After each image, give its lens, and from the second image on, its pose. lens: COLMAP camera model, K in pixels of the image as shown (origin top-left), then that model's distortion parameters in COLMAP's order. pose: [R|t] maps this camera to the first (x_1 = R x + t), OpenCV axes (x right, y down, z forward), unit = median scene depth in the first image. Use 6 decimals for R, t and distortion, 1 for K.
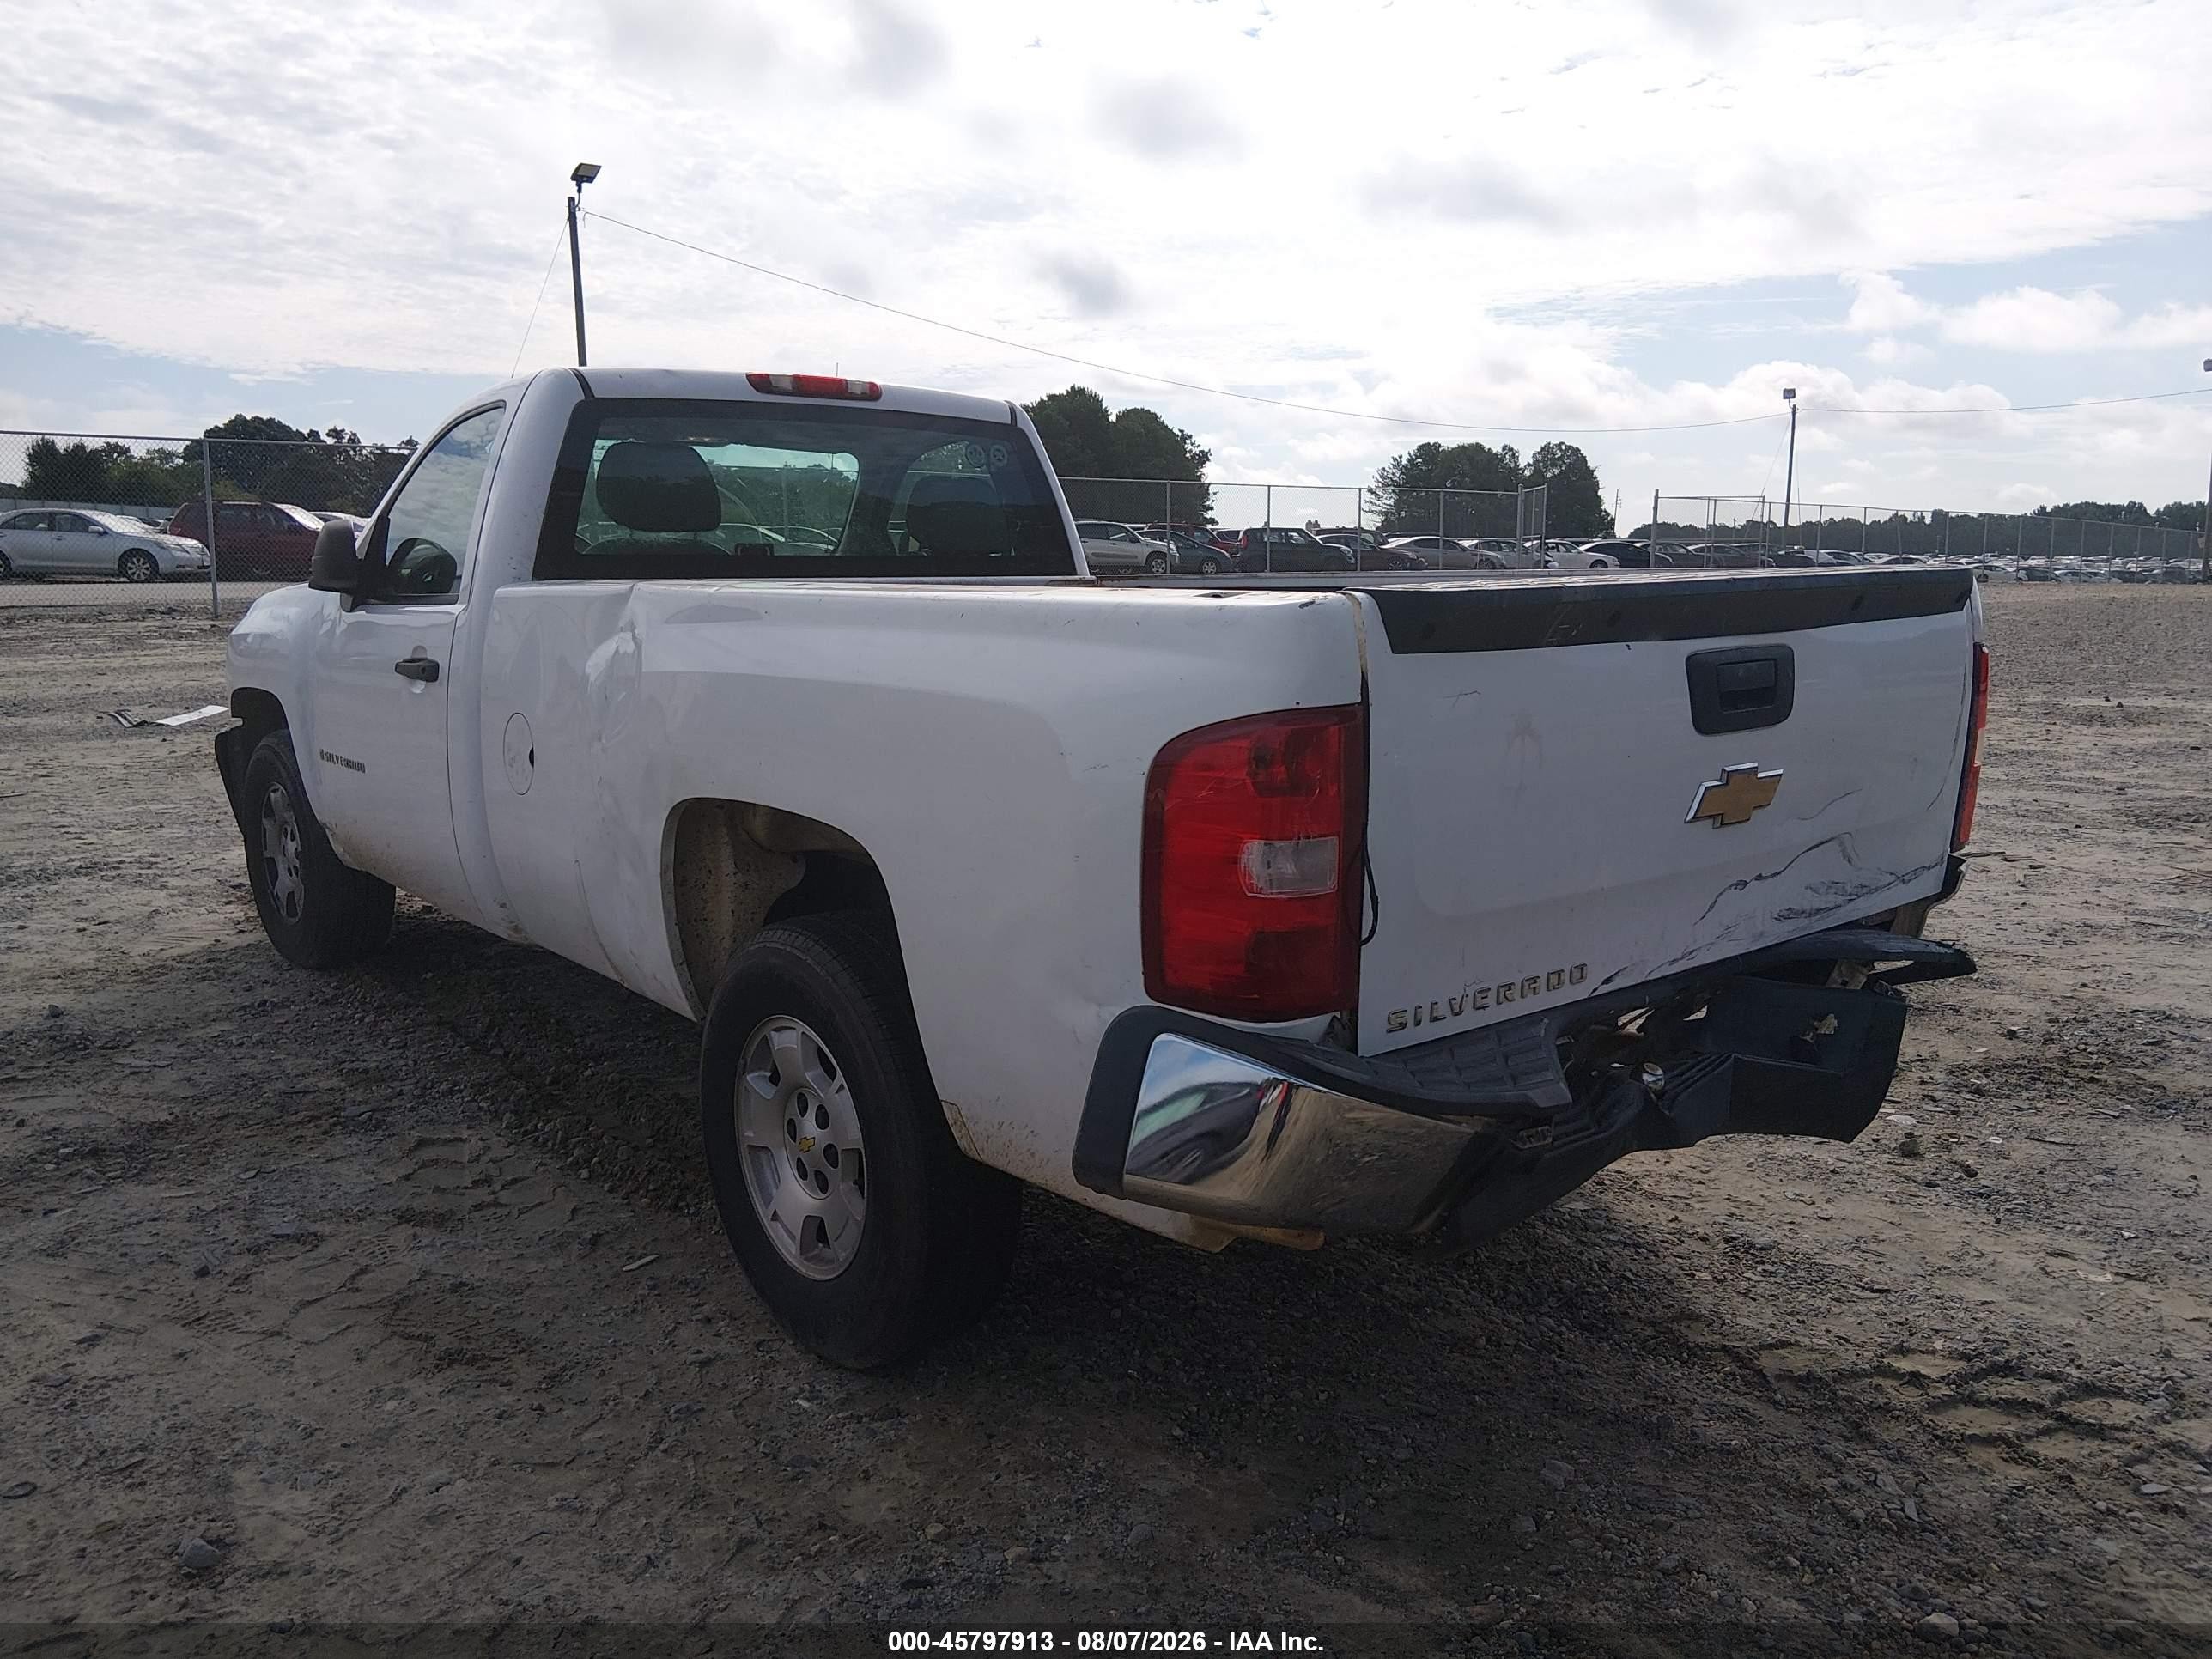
lens RADIAL K [[1686.8, 0, 1093.6], [0, 1686.8, 816.6], [0, 0, 1]] dist [0.066490, -0.124100]
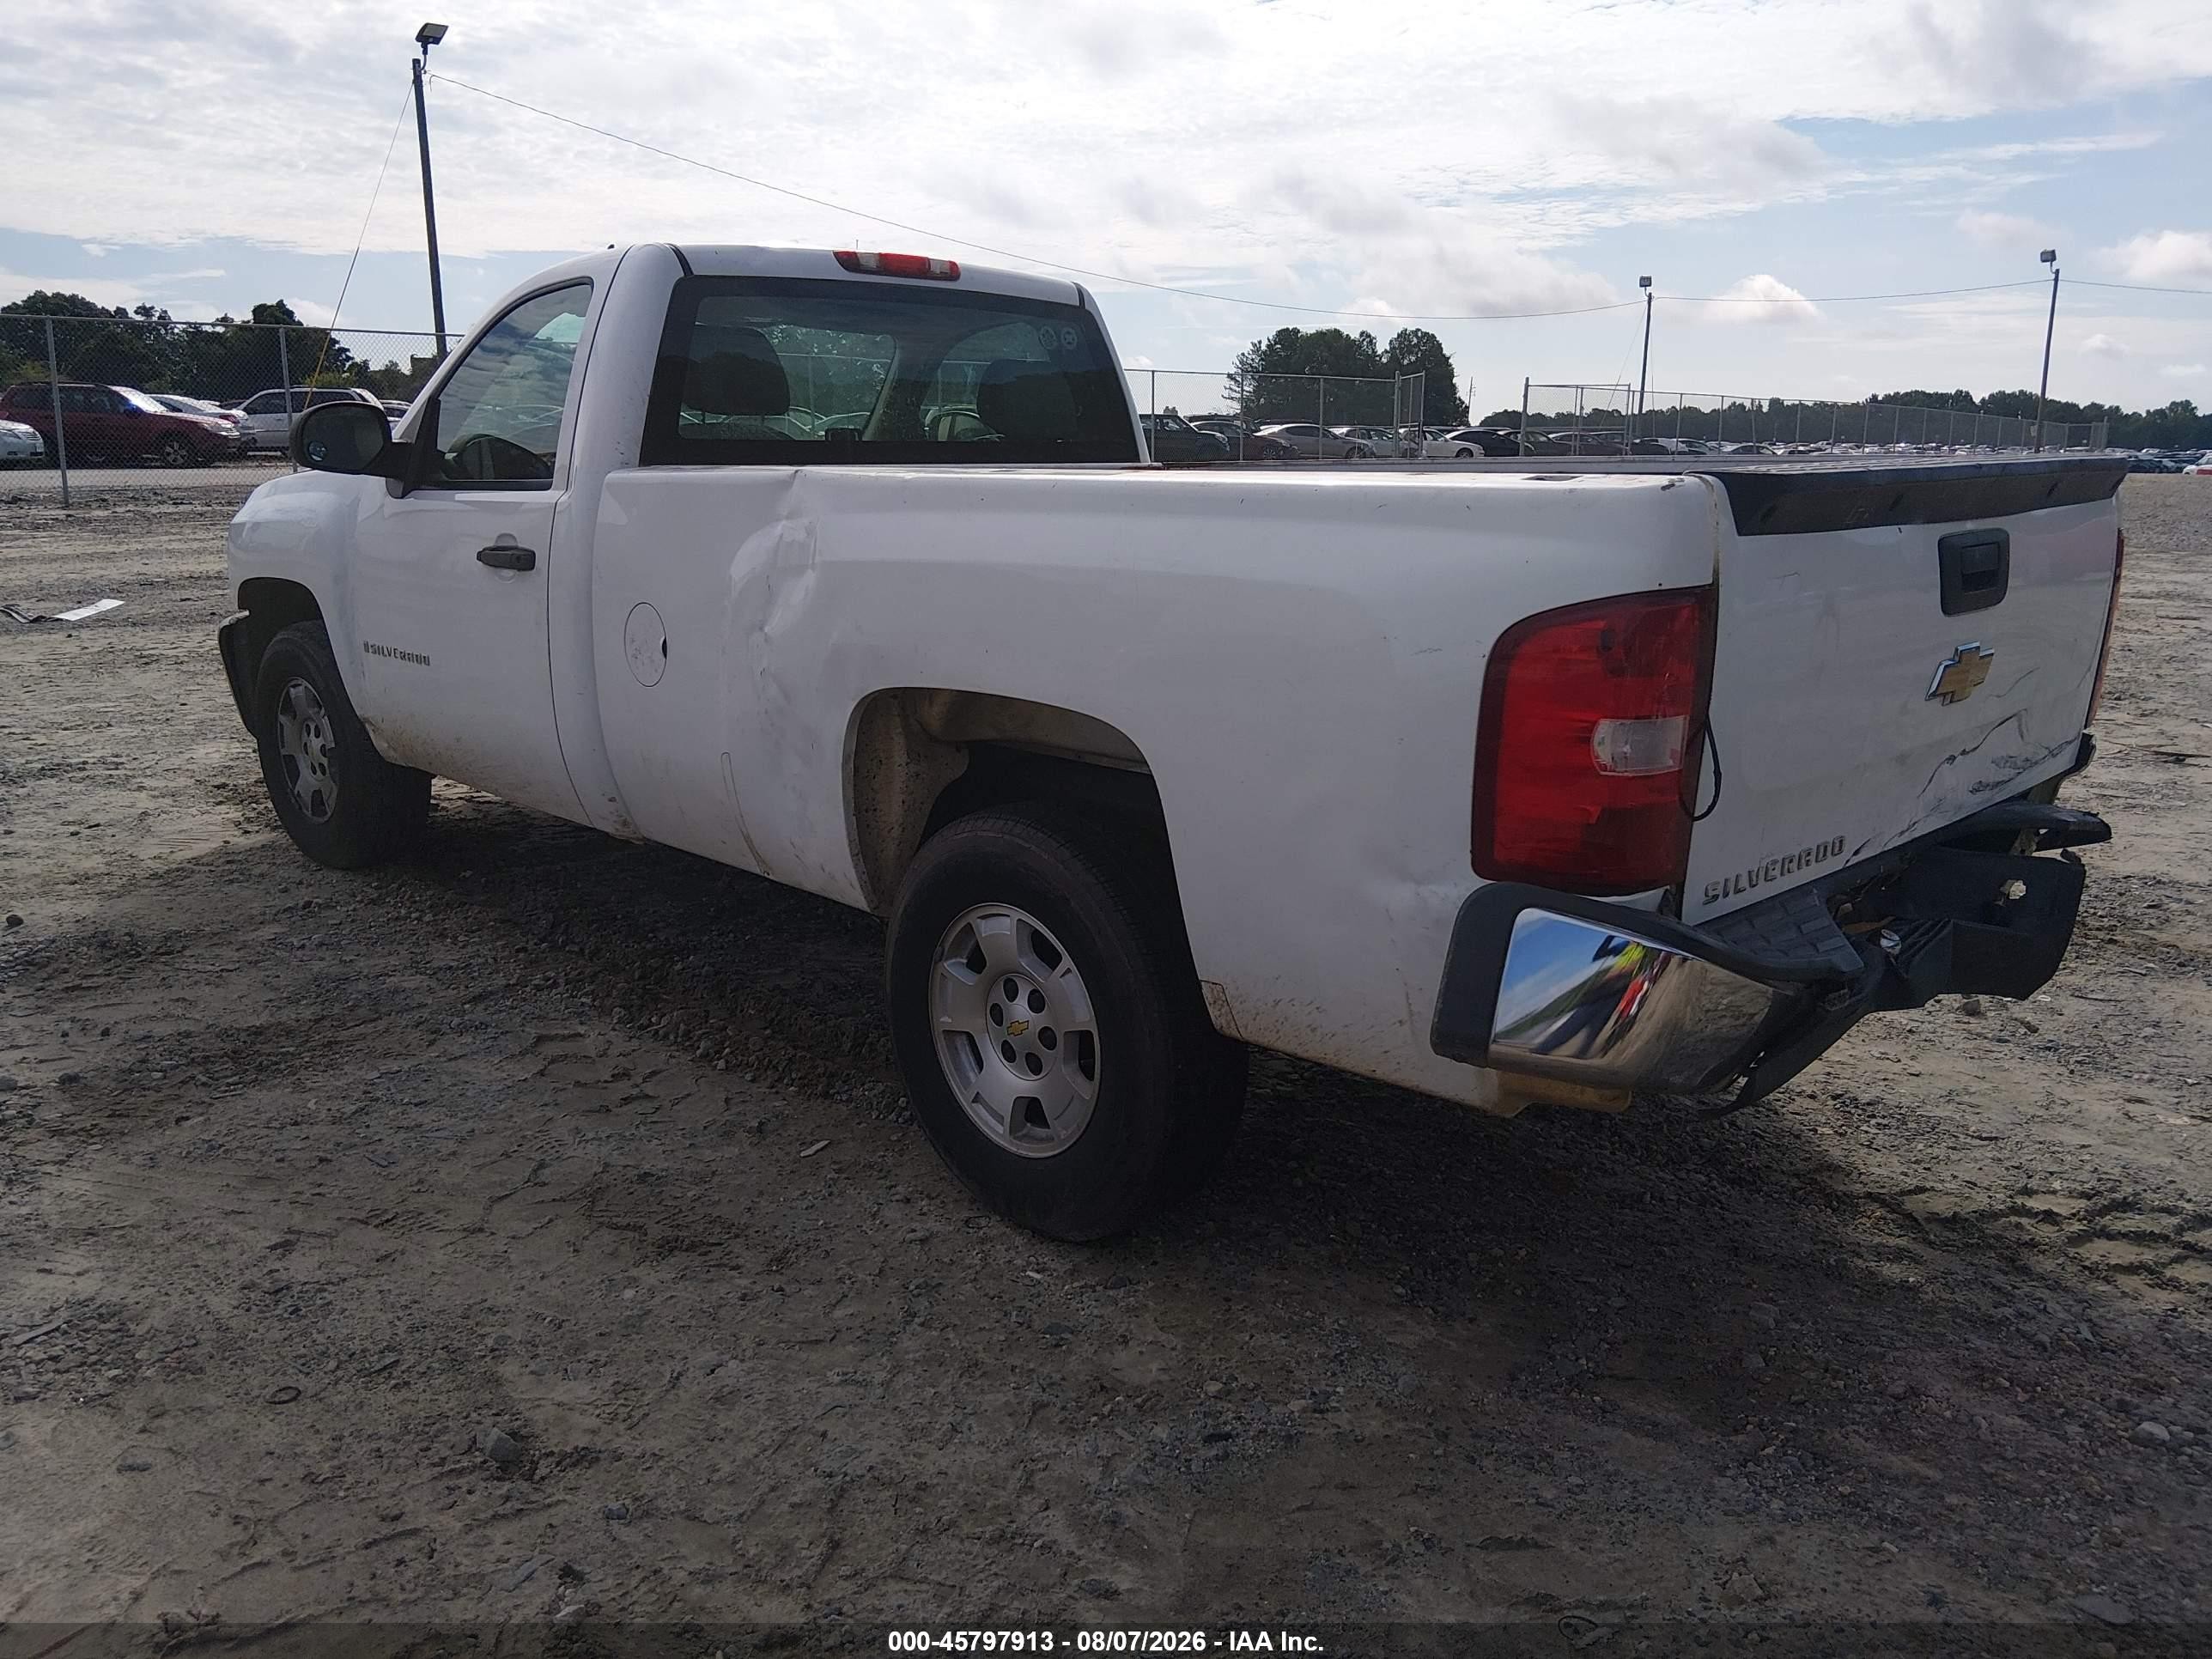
lens RADIAL K [[1686.8, 0, 1073.2], [0, 1686.8, 821.8], [0, 0, 1]] dist [0.066490, -0.124100]
pose [[0.996695, -0.016101, 0.079628, -0.201763], [0.010713, 0.997652, 0.067639, 0.001684], [-0.080530, -0.066563, 0.994527, -0.003348]]
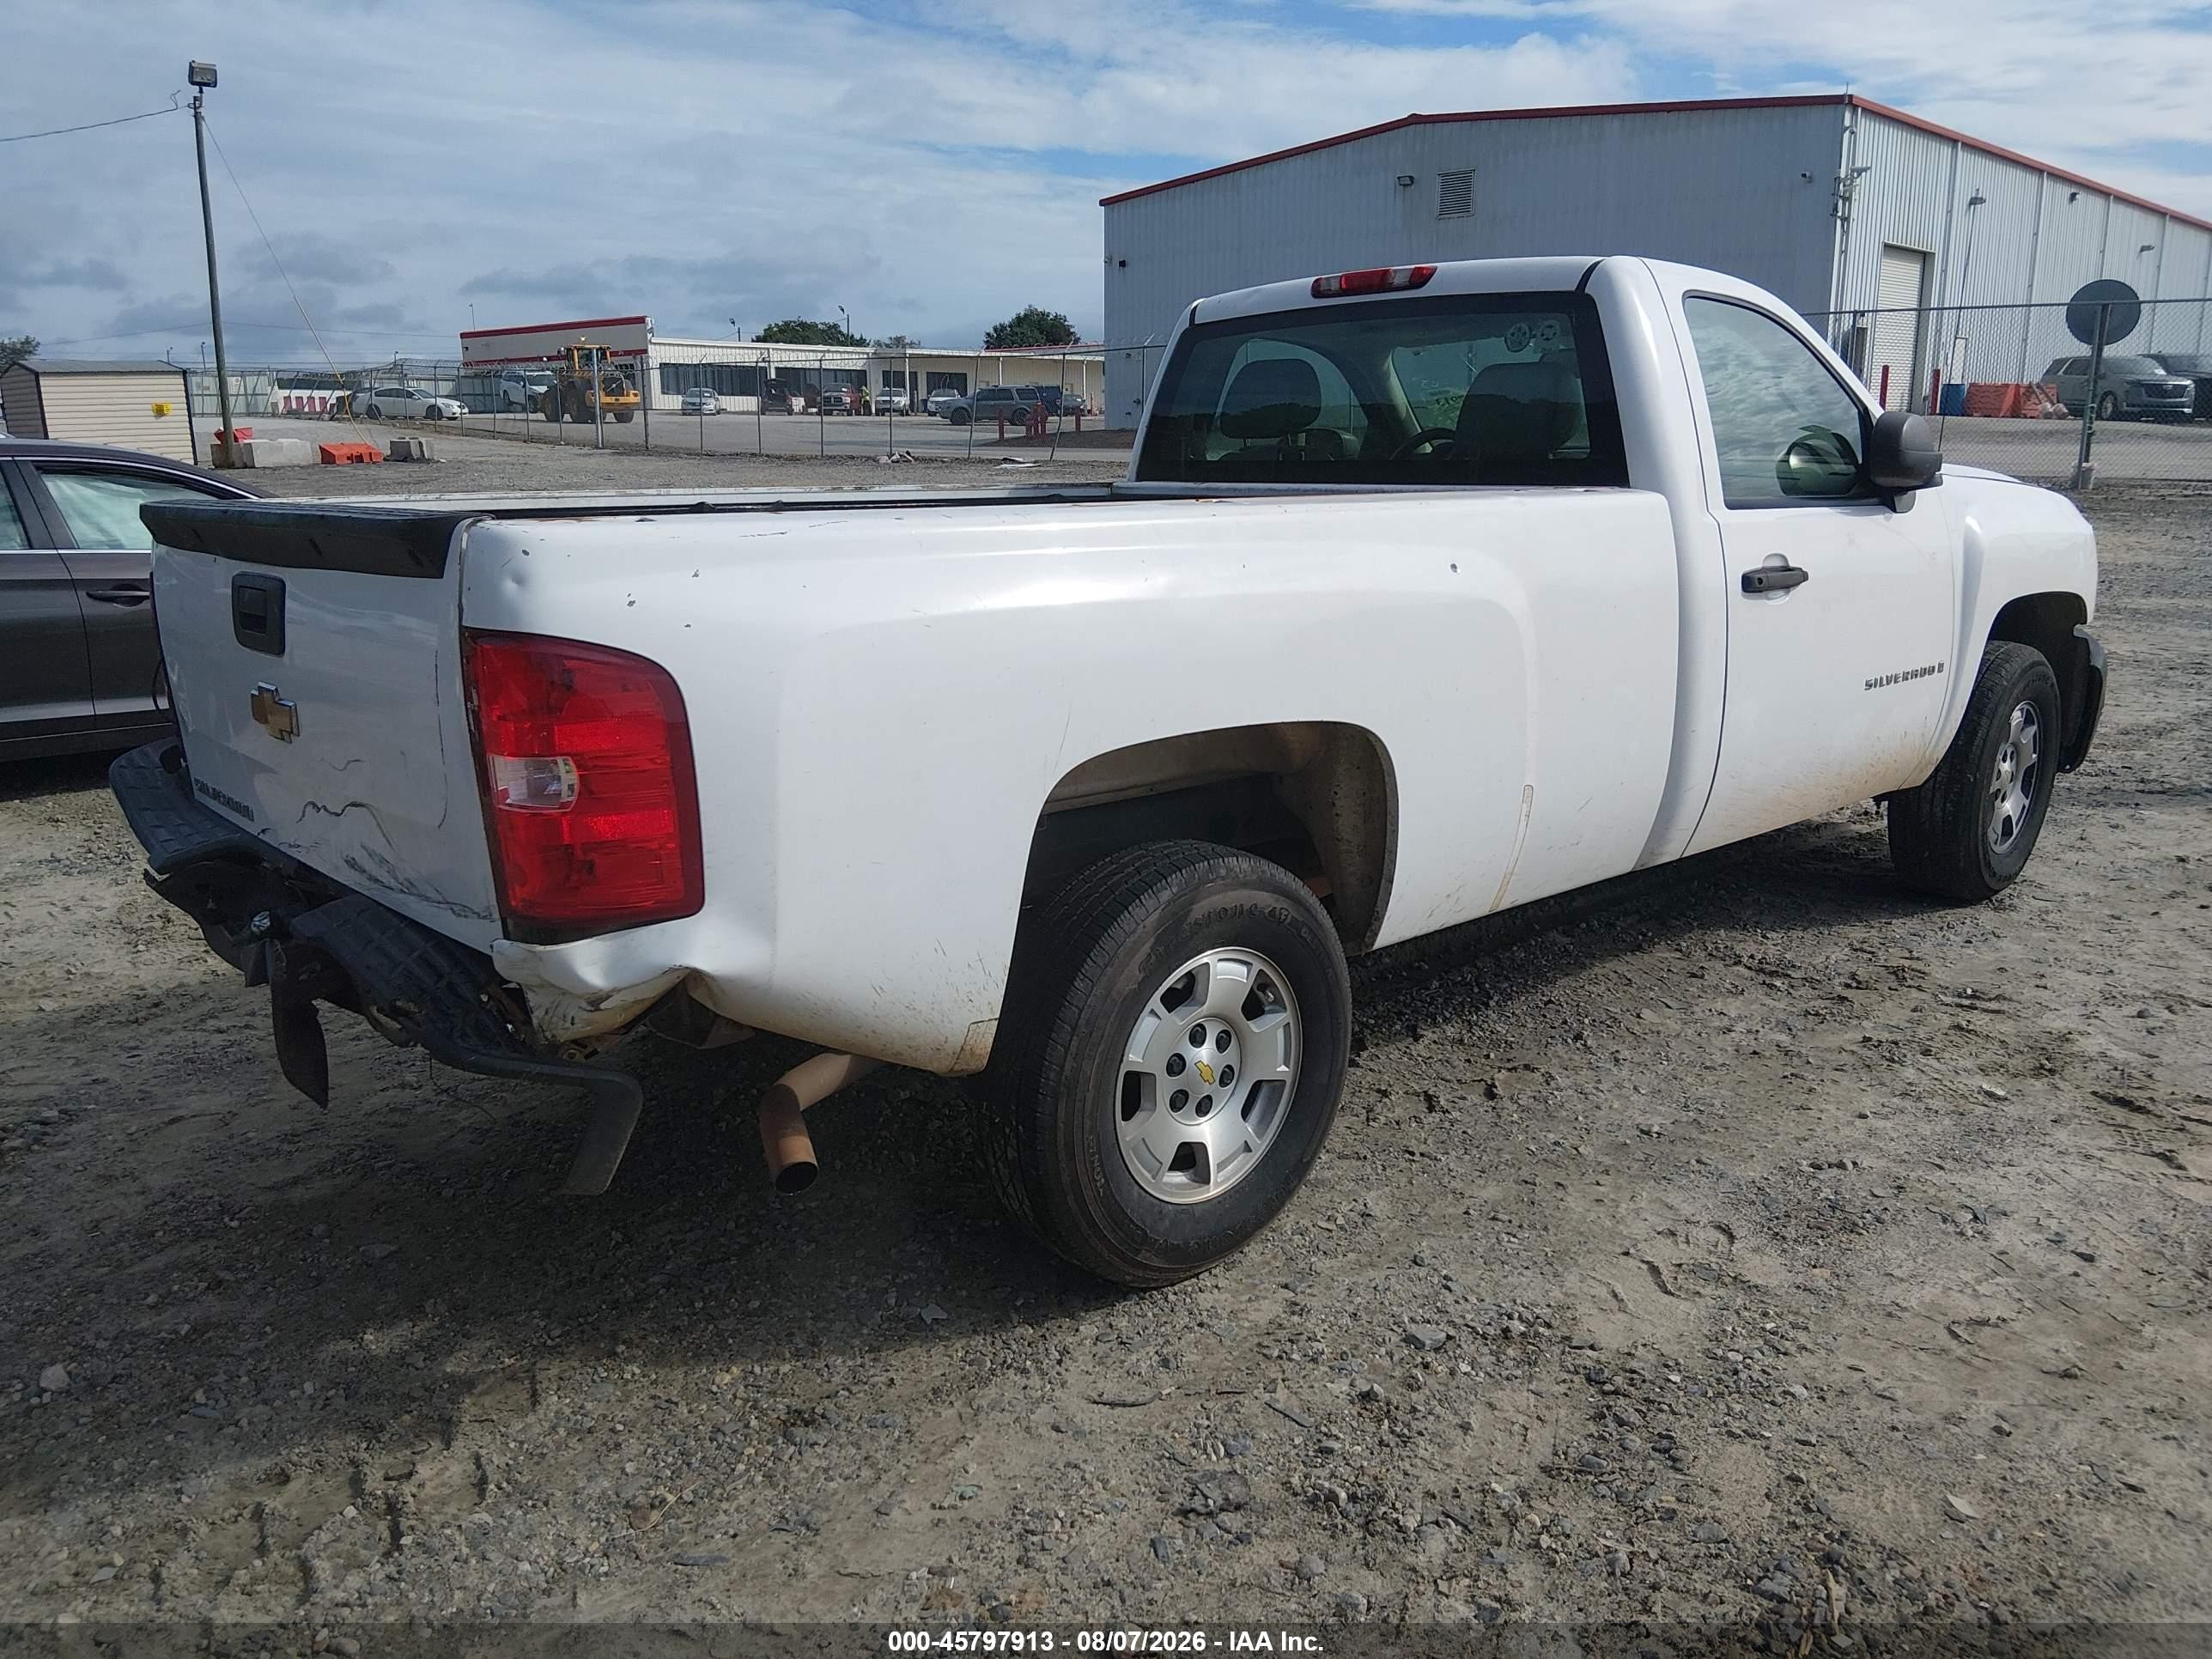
lens RADIAL K [[1686.8, 0, 1126.2], [0, 1686.8, 841.7], [0, 0, 1]] dist [0.066490, -0.124100]
pose [[0.018140, 0.229566, -0.973124, 1.128265], [-0.138687, 0.964453, 0.224935, -0.192163], [0.990170, 0.130879, 0.049333, 1.135847]]
